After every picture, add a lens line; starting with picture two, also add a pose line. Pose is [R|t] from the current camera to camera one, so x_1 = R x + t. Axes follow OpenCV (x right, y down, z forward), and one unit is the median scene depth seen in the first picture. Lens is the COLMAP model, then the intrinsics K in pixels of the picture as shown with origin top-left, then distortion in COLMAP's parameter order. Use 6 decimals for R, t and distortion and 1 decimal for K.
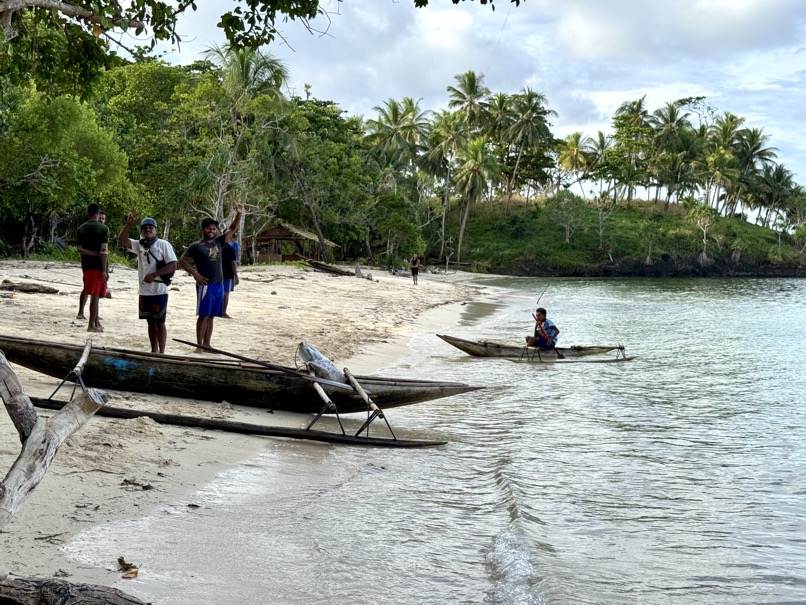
lens RADIAL K [[1119.3, 0, 400.3], [0, 1119.3, 300.0], [0, 0, 1]] dist [0.132949, 0.000000]
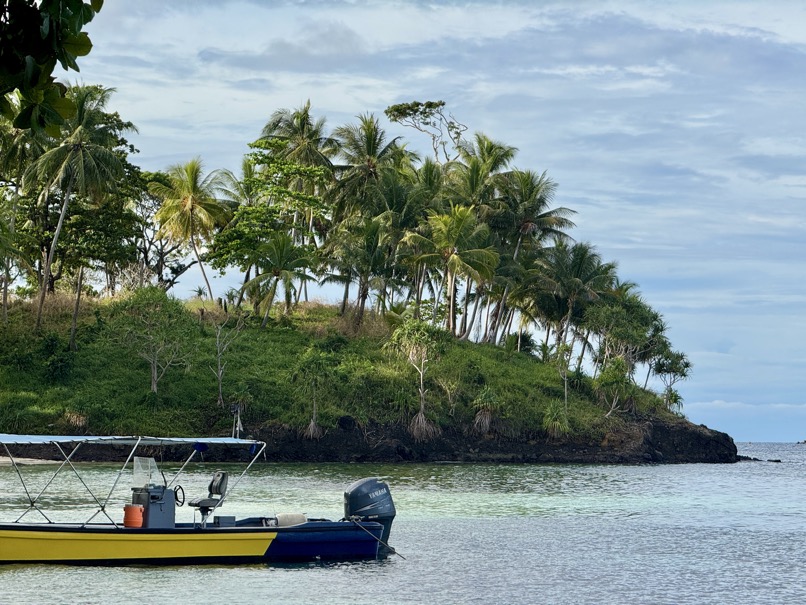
lens RADIAL K [[2796.8, 0, 405.8], [0, 2796.8, 303.6], [0, 0, 1]] dist [0.198813, 0.000000]
pose [[0.980679, 0.013592, 0.195153, 0.014632], [0.001401, 0.997070, -0.076486, 0.004790], [-0.195621, 0.075282, 0.977786, -0.230487]]
